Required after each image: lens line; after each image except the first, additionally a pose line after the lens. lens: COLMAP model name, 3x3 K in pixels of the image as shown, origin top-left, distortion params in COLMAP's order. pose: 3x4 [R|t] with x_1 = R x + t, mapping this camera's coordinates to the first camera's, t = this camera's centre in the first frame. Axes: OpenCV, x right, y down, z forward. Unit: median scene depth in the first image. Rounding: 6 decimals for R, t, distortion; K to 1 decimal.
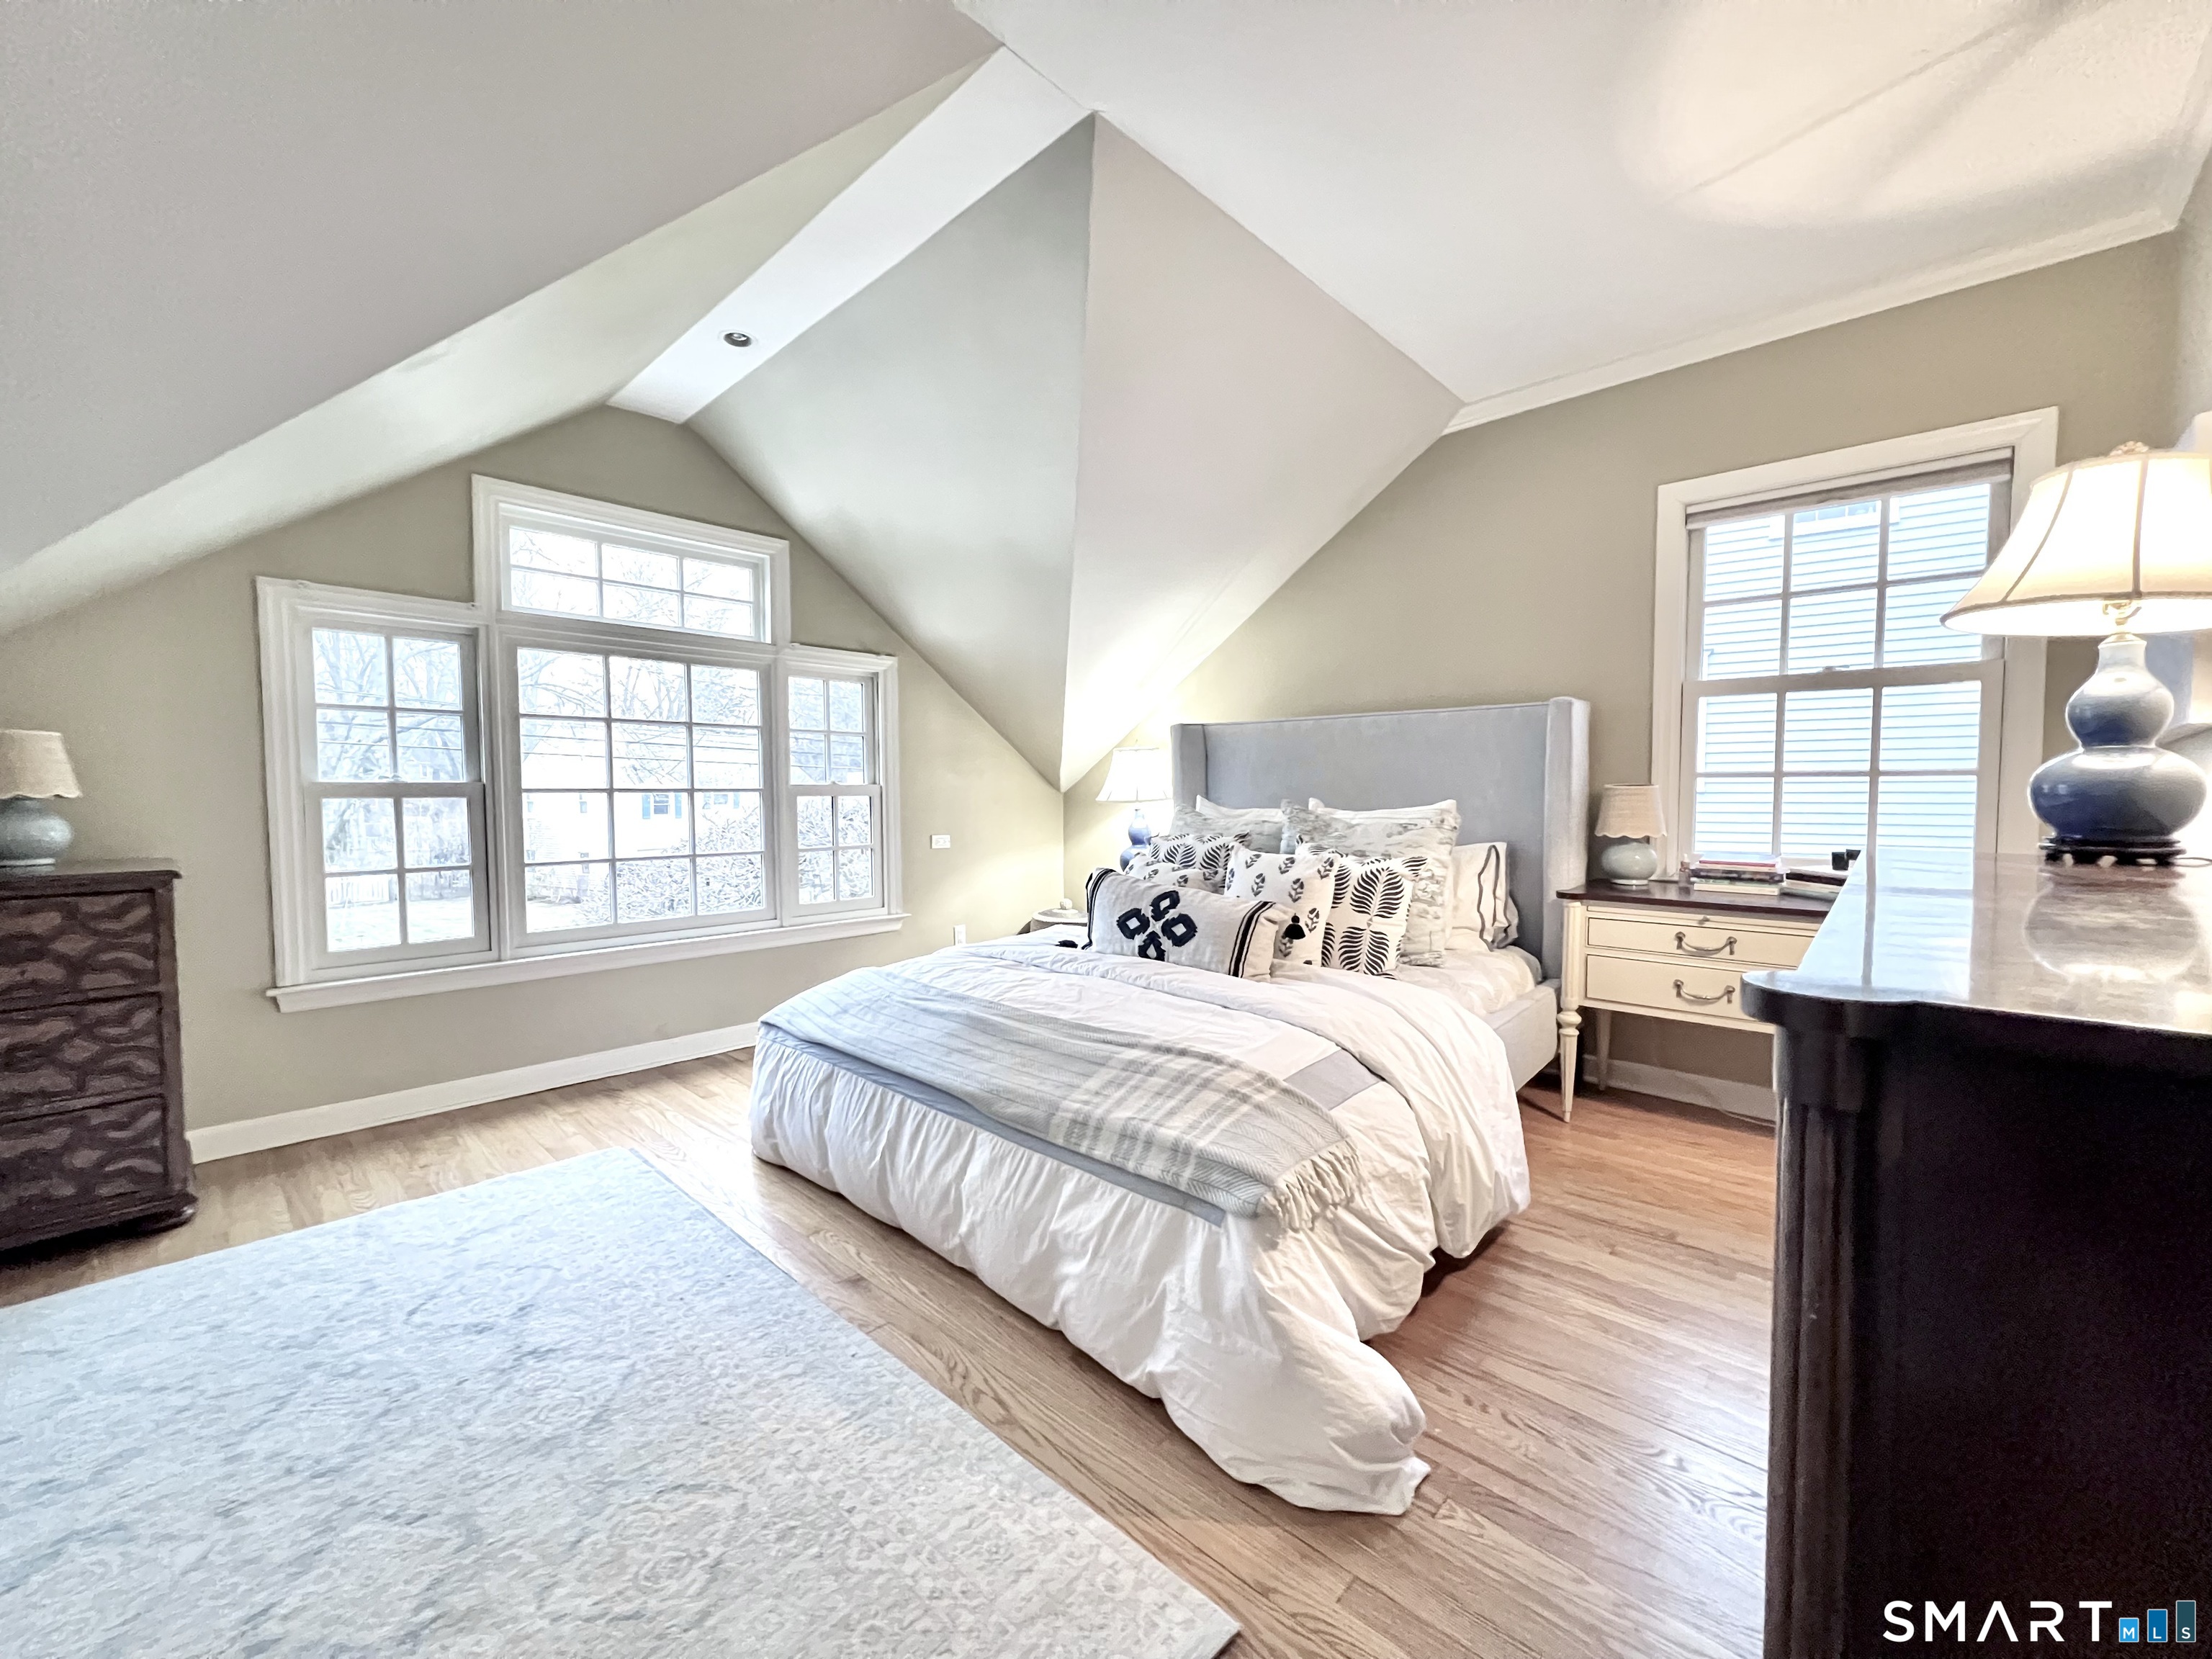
lens RADIAL K [[884.4, 0, 1102.4], [0, 884.4, 830.5], [0, 0, 1]] dist [-0.000158, 0.000043]
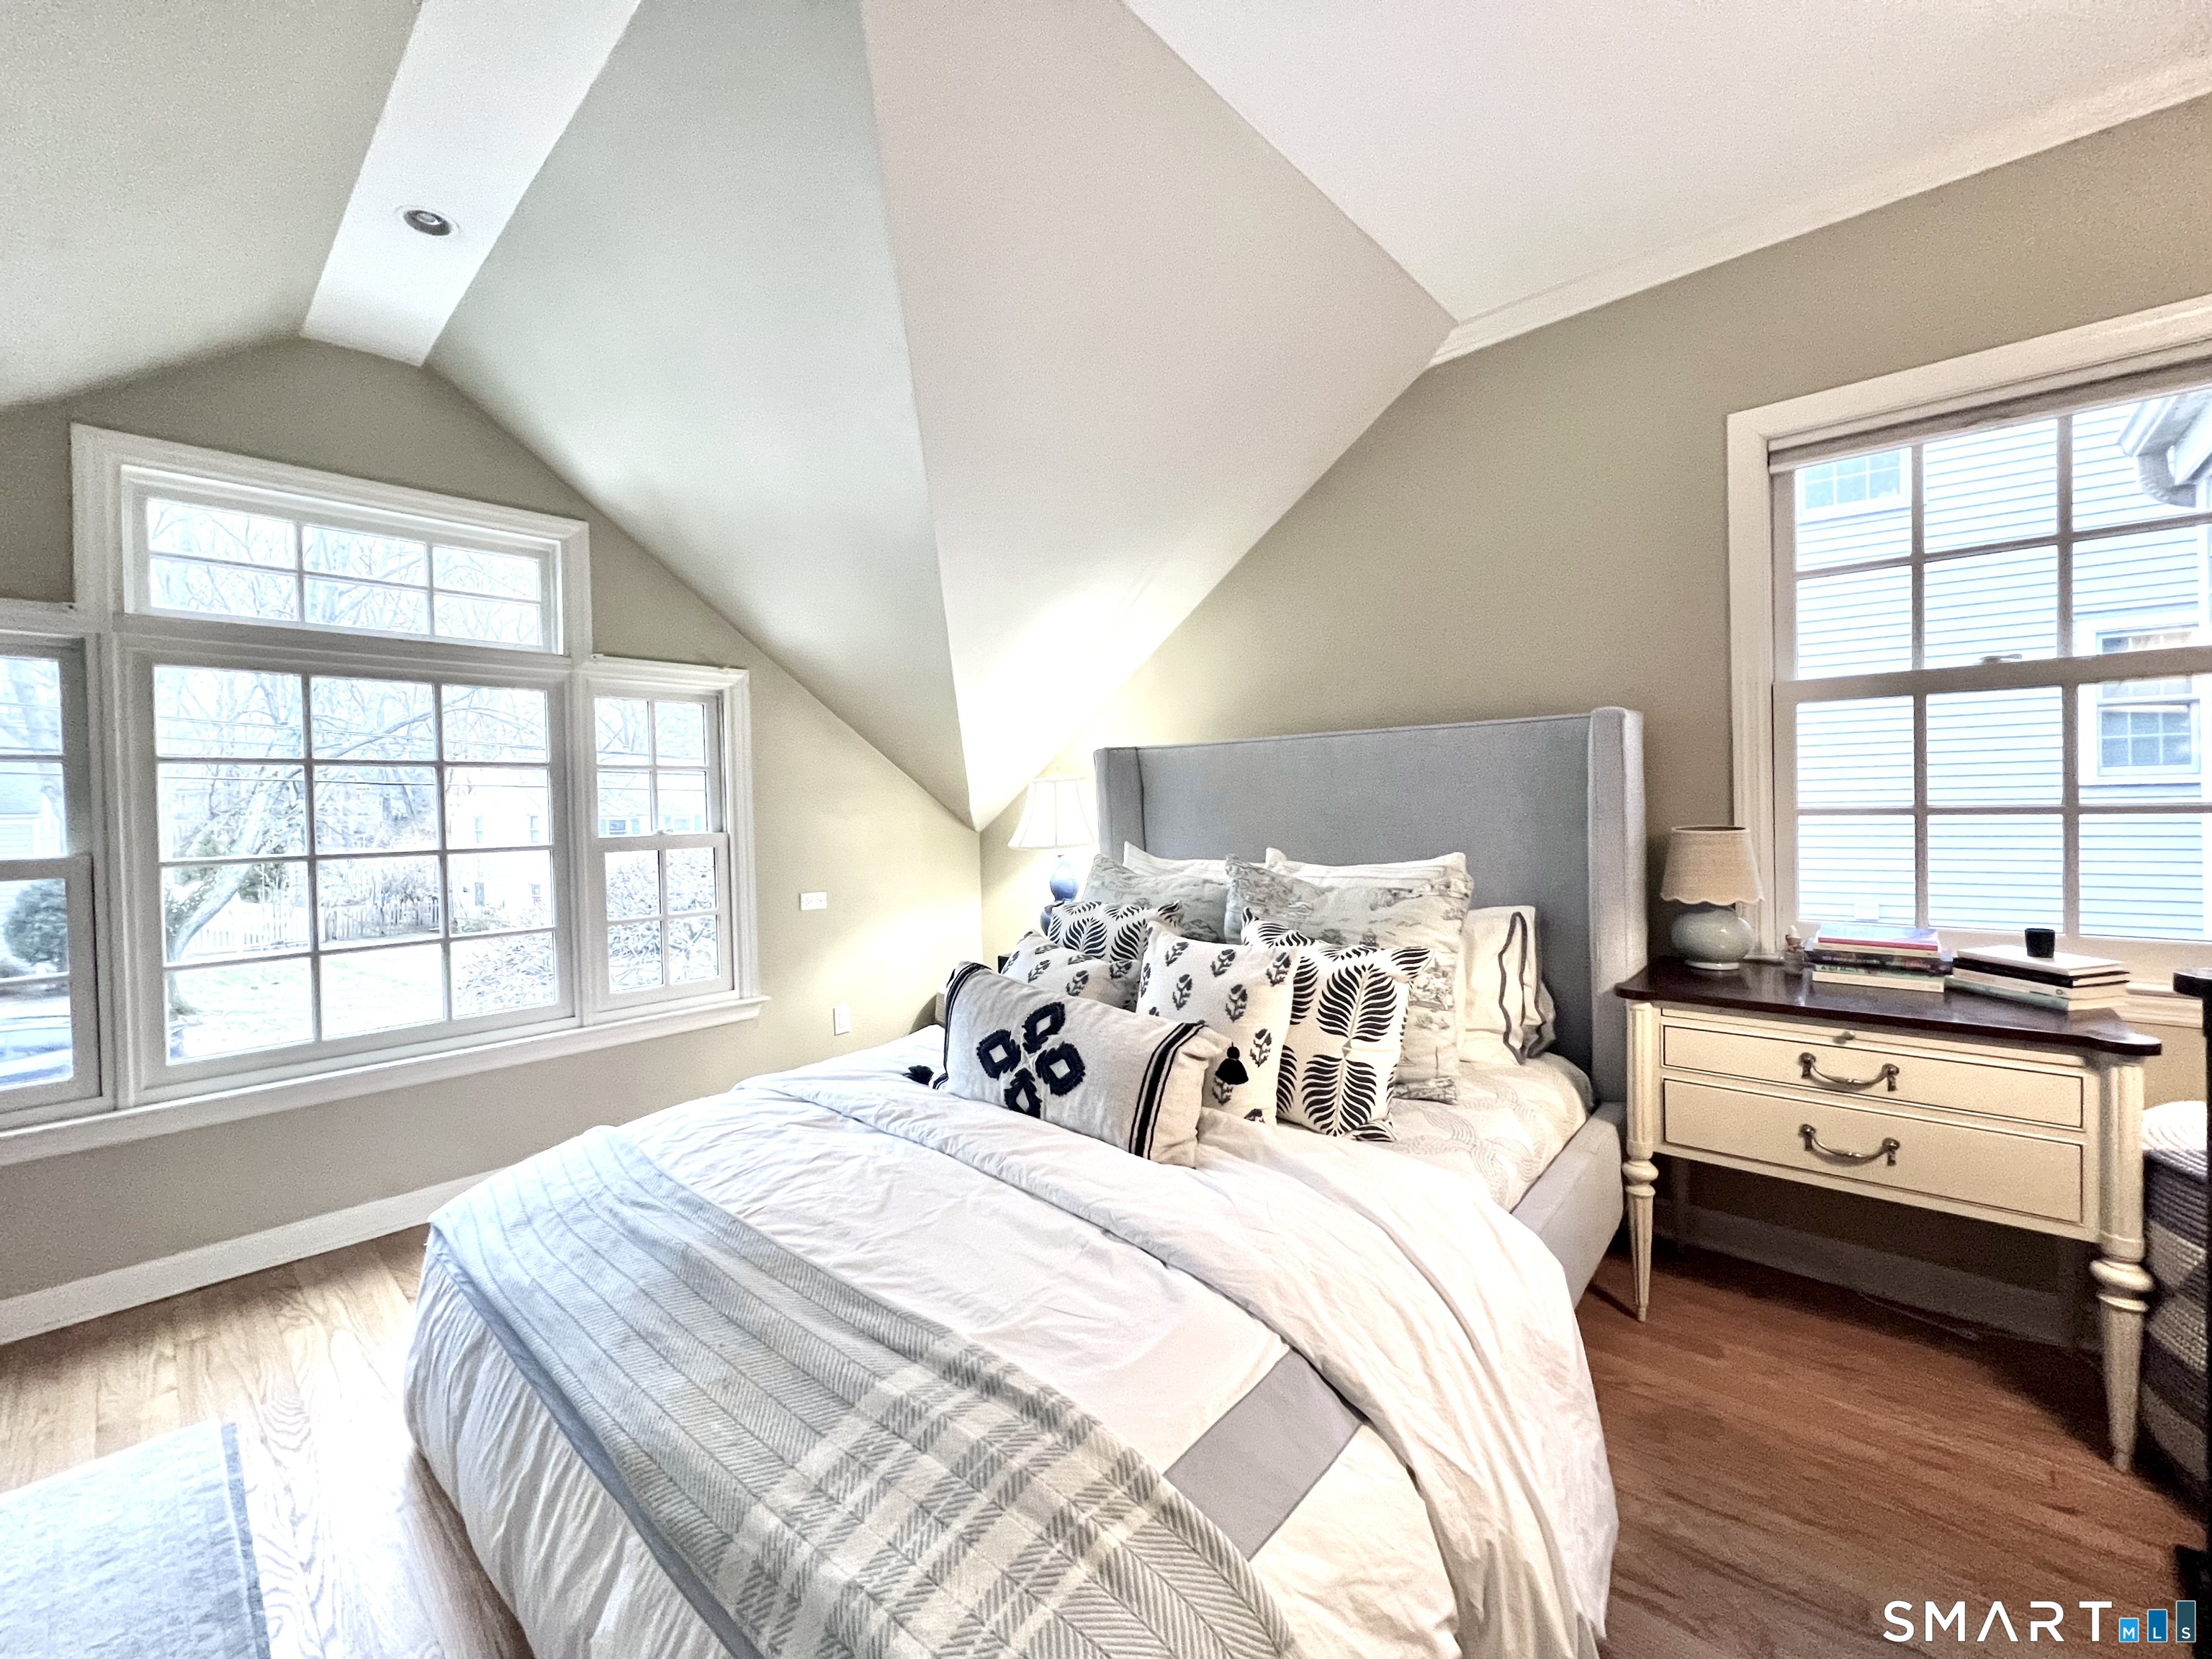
lens RADIAL K [[905.4, 0, 1106.5], [0, 905.4, 814.3], [0, 0, 1]] dist [-0.000339, 0.000101]
pose [[0.999635, -0.020812, 0.017213, 0.107741], [0.021389, 0.999192, -0.034016, -0.051511], [-0.016491, 0.034371, 0.999273, 0.299078]]
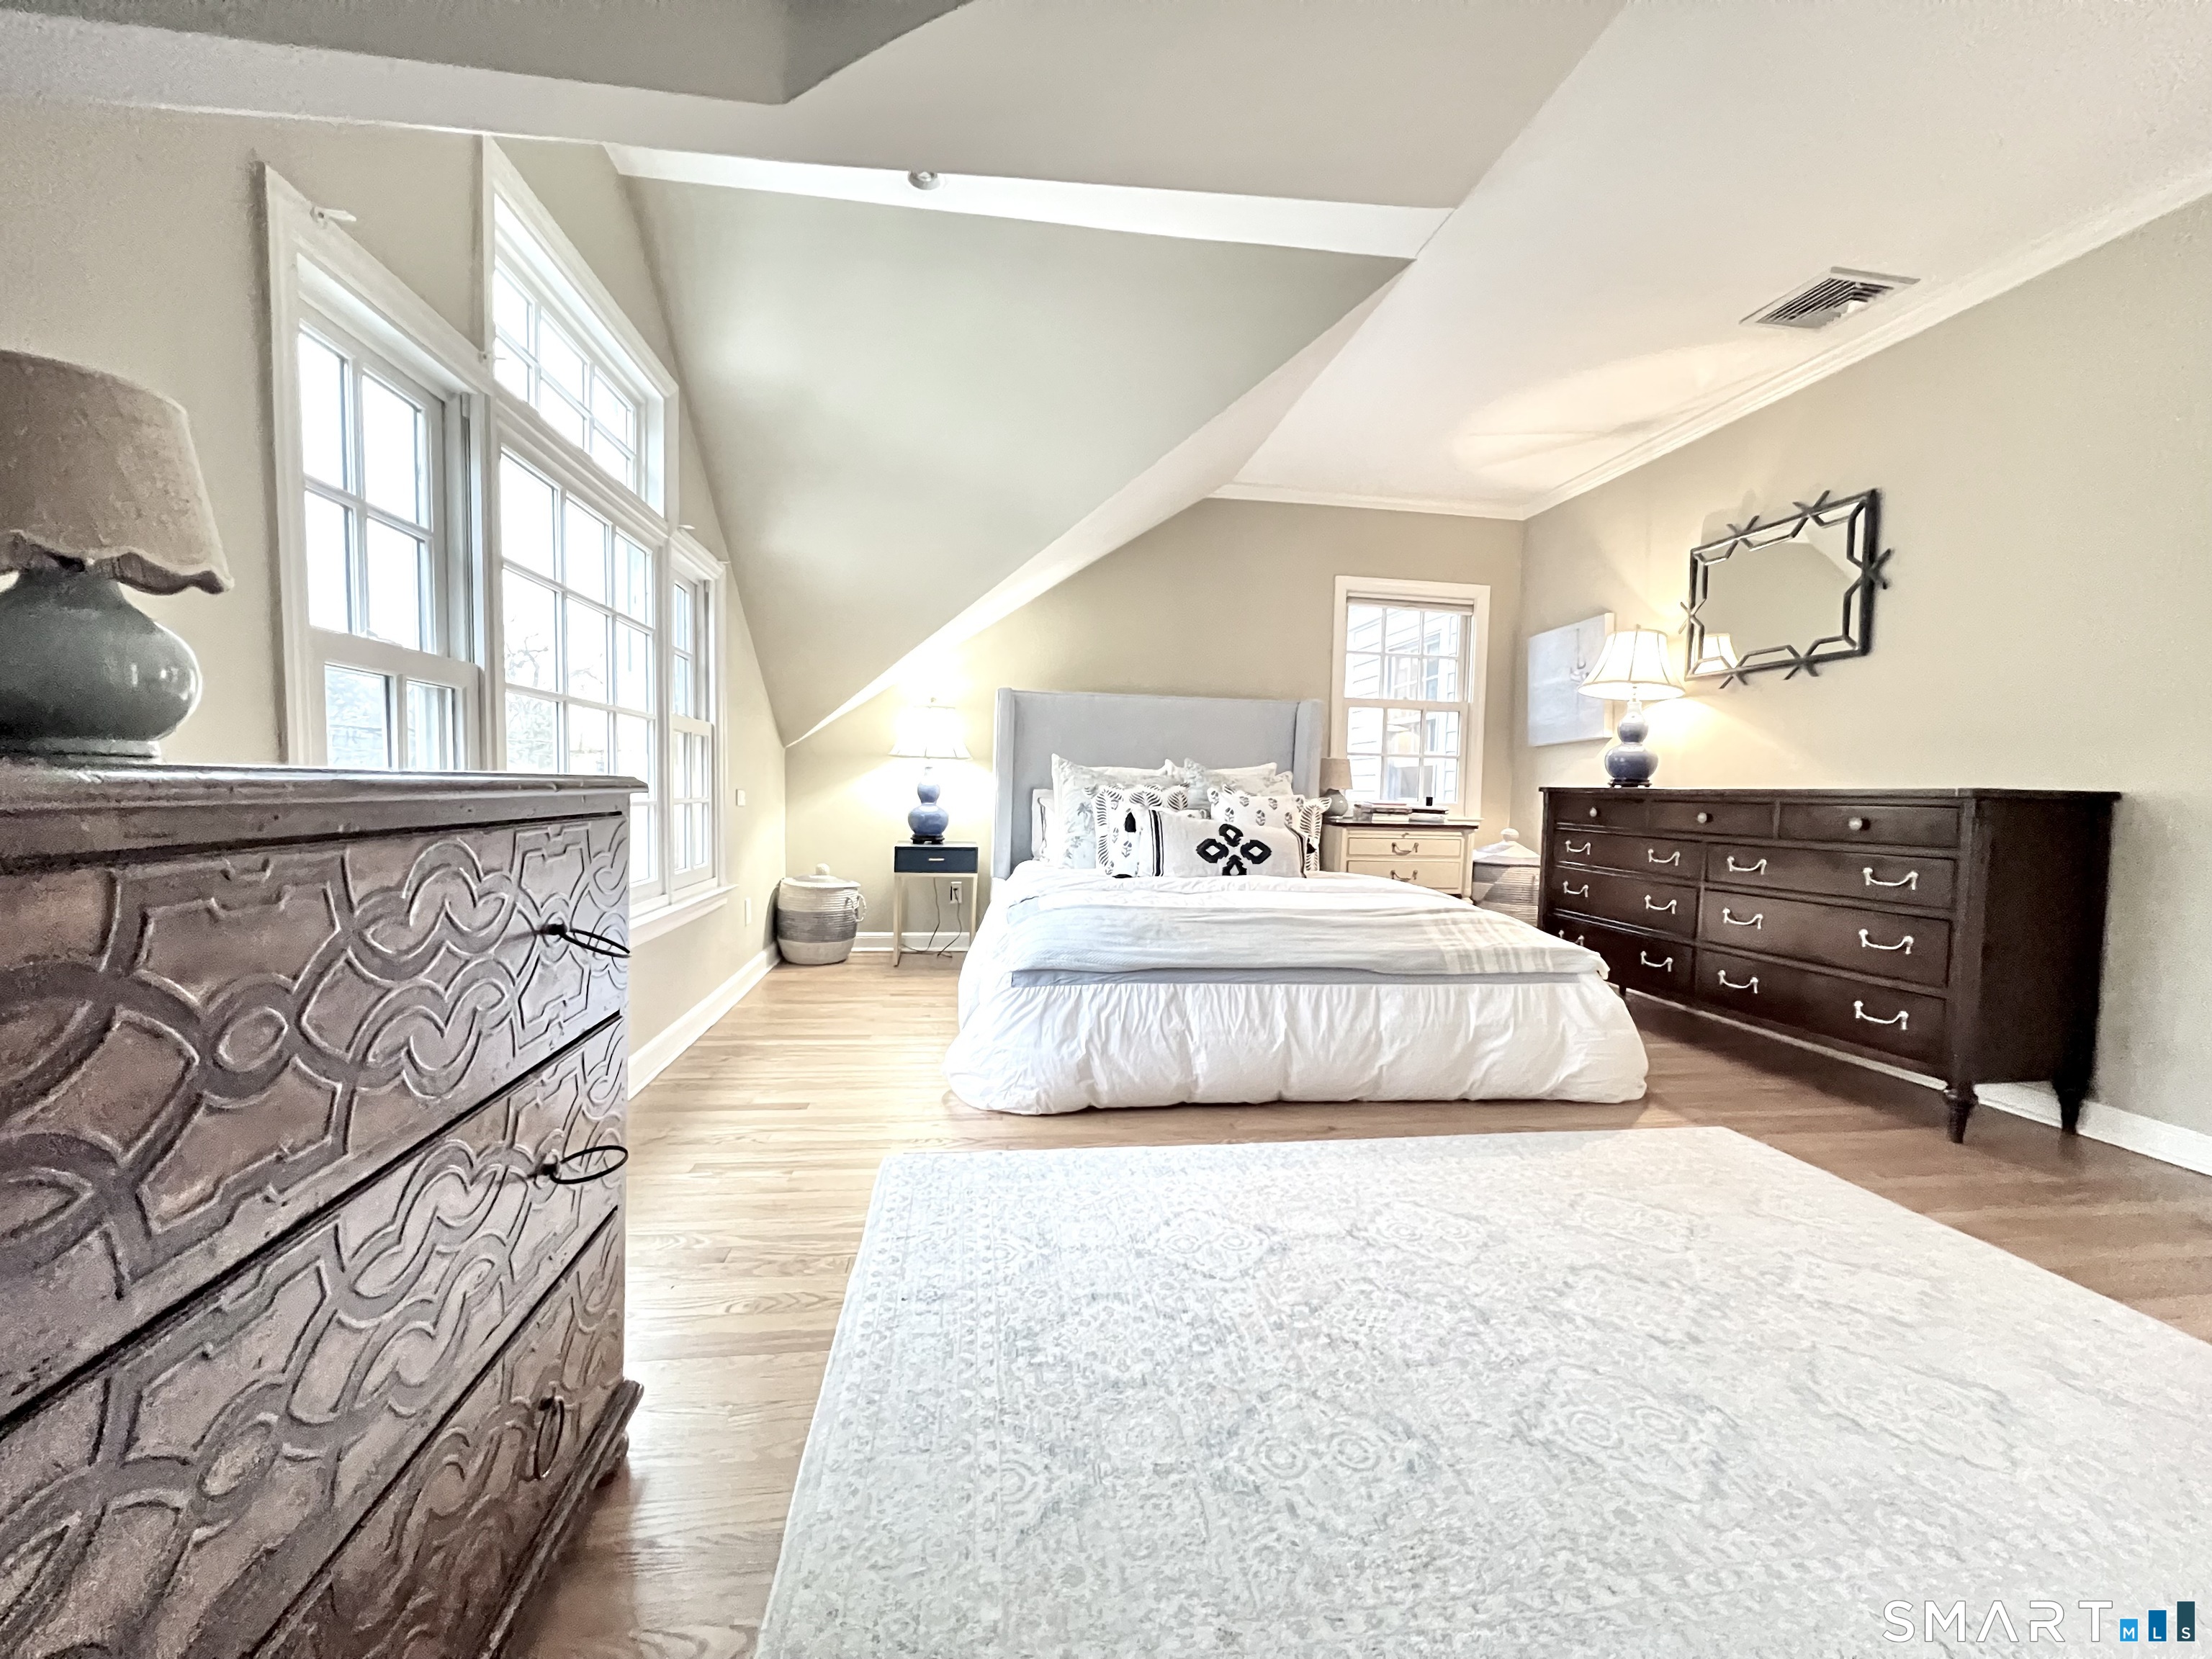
lens RADIAL K [[890.6, 0, 1097.4], [0, 890.6, 834.2], [0, 0, 1]] dist [0.000117, 0.000032]
pose [[0.619227, -0.021872, 0.784907, -1.019776], [0.012590, 0.999760, 0.017926, 0.057546], [-0.785111, -0.001218, 0.619354, 0.355771]]
